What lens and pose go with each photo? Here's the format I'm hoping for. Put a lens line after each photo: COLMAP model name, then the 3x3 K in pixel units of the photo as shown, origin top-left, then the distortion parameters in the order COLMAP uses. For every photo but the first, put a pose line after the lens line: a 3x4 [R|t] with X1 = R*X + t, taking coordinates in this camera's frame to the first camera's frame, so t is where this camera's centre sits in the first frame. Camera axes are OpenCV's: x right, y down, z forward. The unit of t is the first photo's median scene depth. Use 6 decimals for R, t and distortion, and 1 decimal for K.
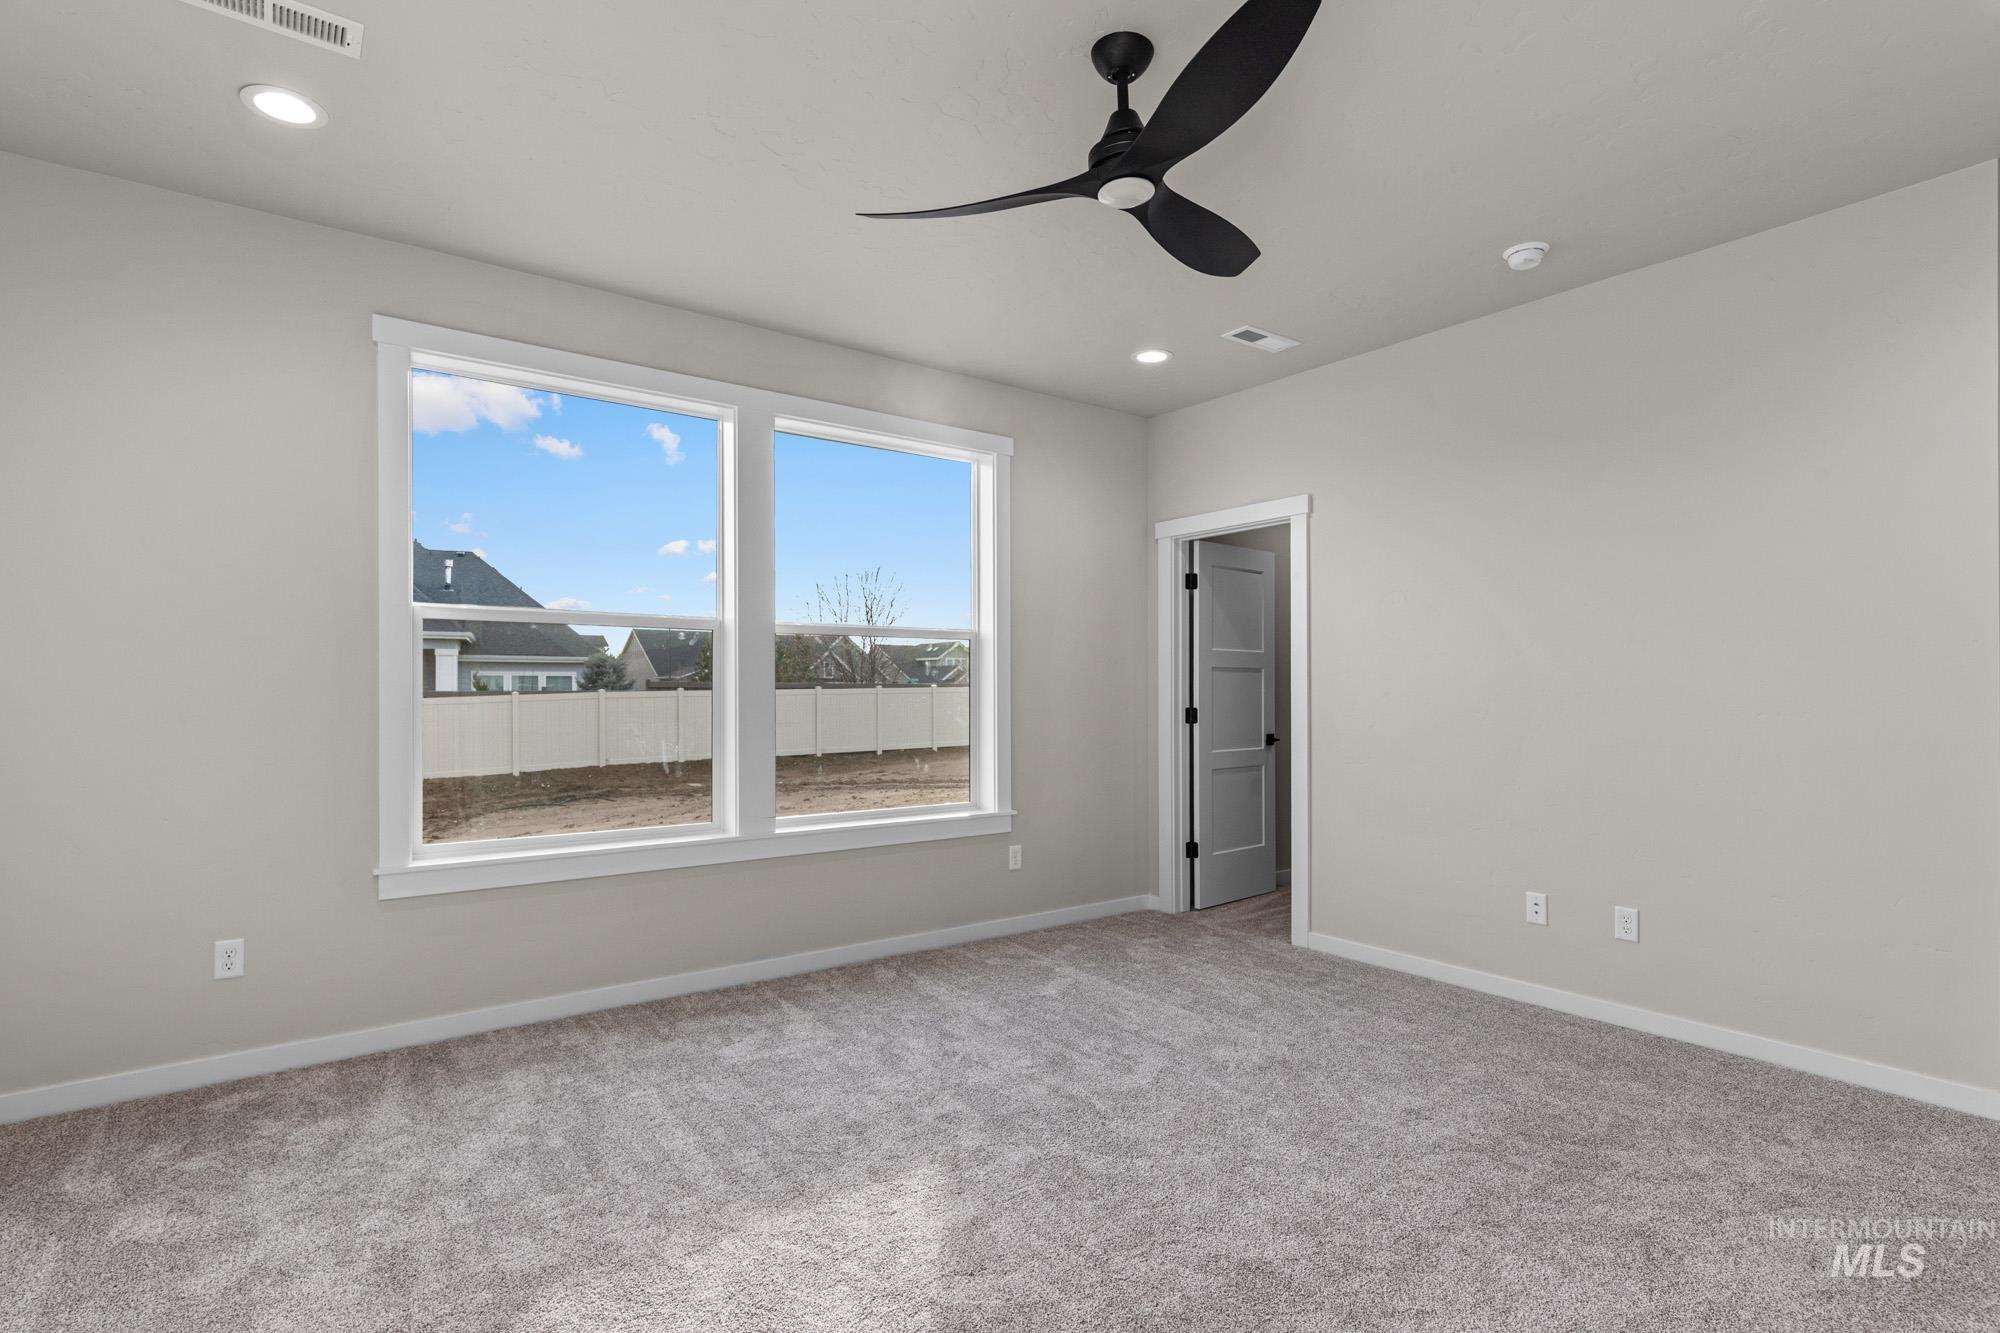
lens RADIAL K [[1104.8, 0, 990.4], [0, 1104.8, 668.0], [0, 0, 1]] dist [-0.005995, -0.000445]
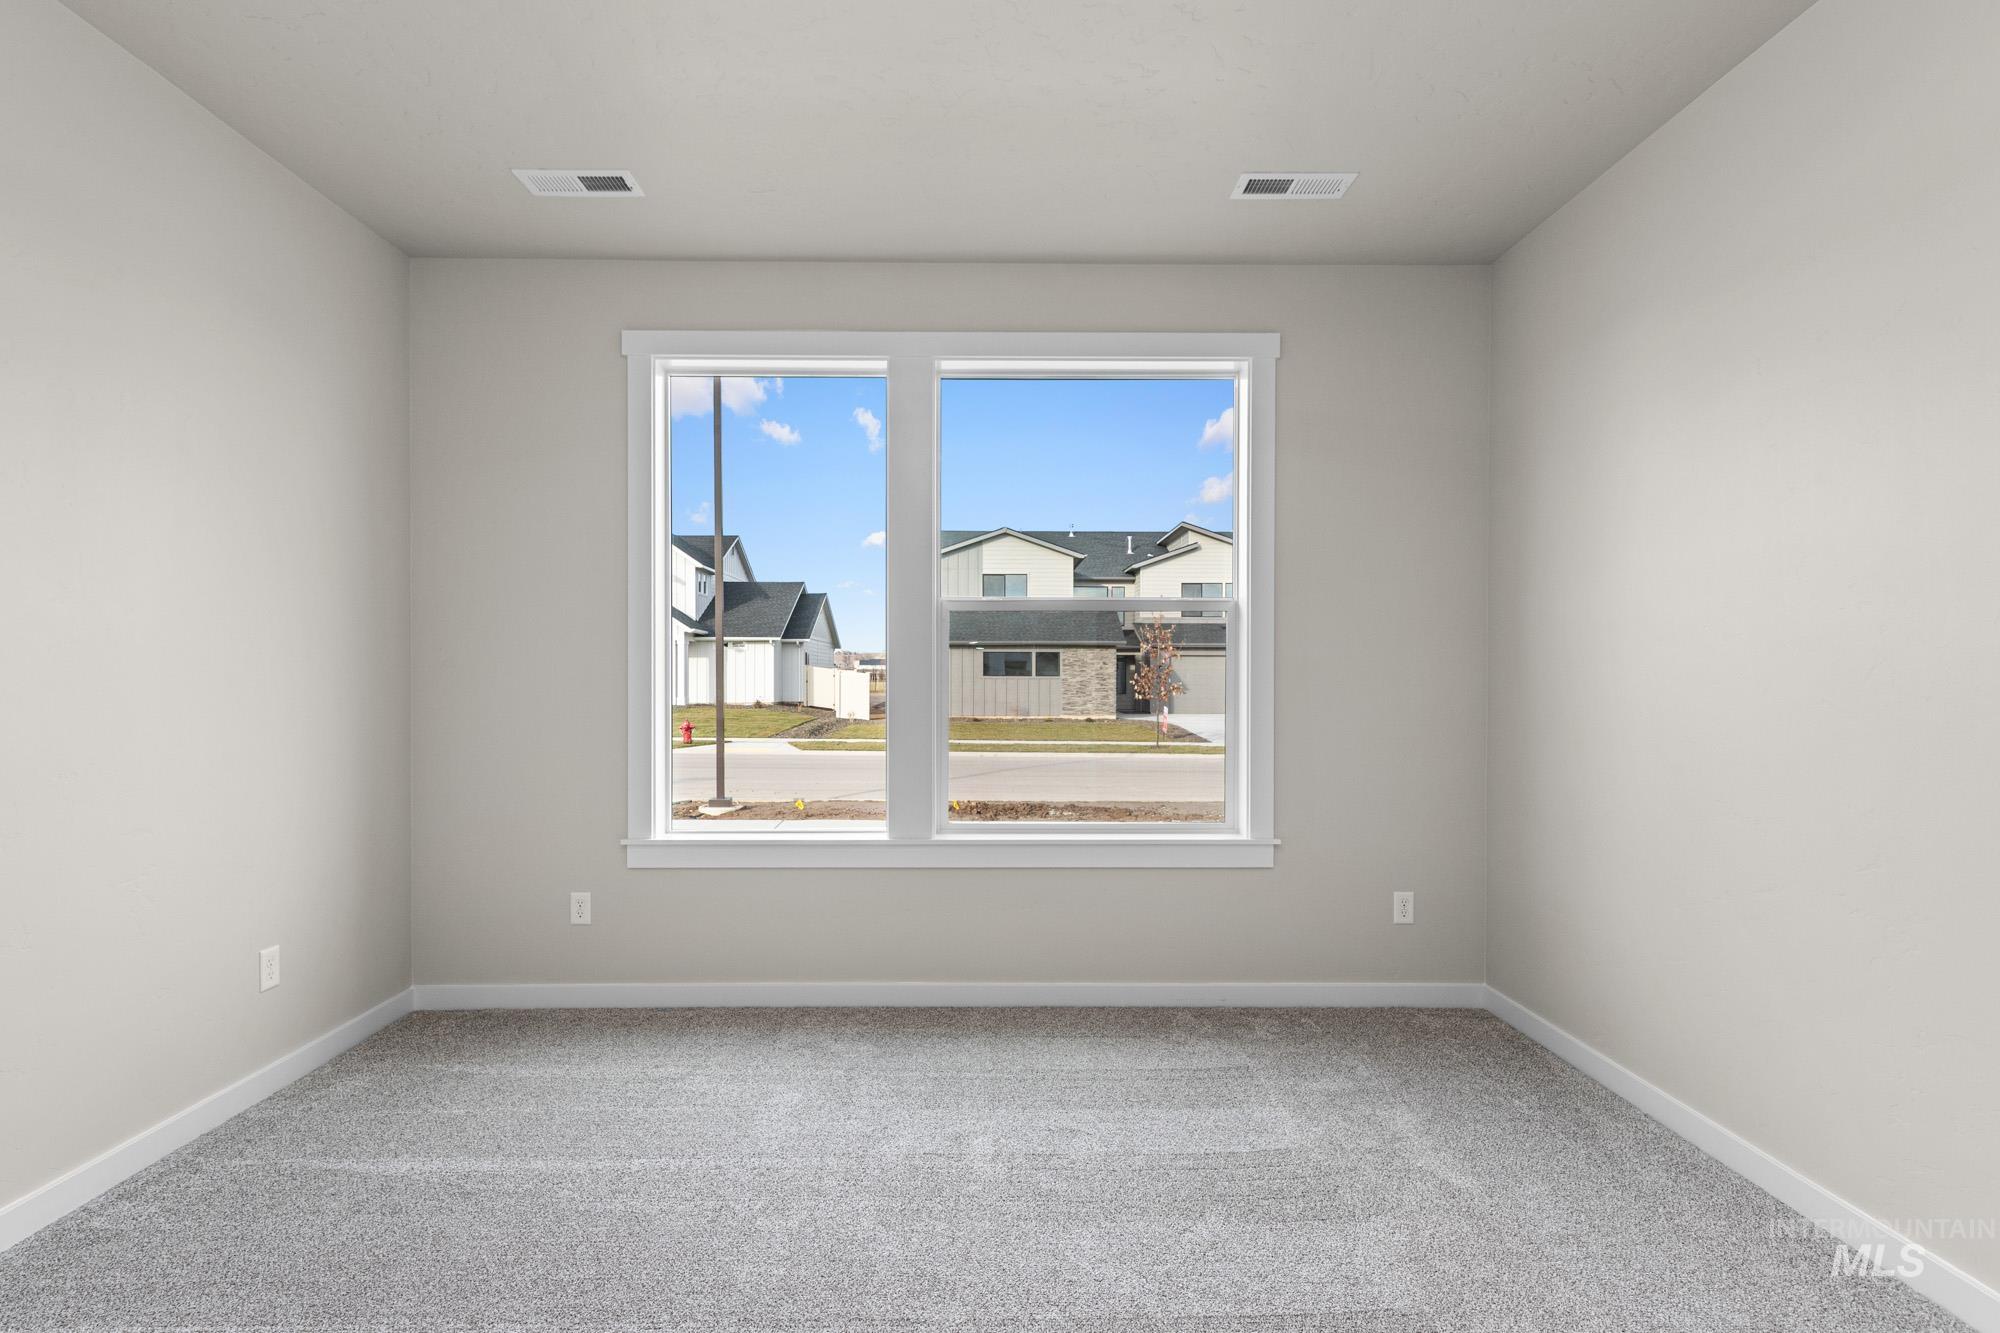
lens RADIAL K [[1127.1, 0, 991.8], [0, 1127.1, 663.4], [0, 0, 1]] dist [0.032005, 0.000451]
pose [[0.778918, -0.007928, -0.627075, 0.349367], [0.013424, 0.999902, 0.004034, 0.006435], [0.626982, -0.011560, 0.778948, 0.296371]]
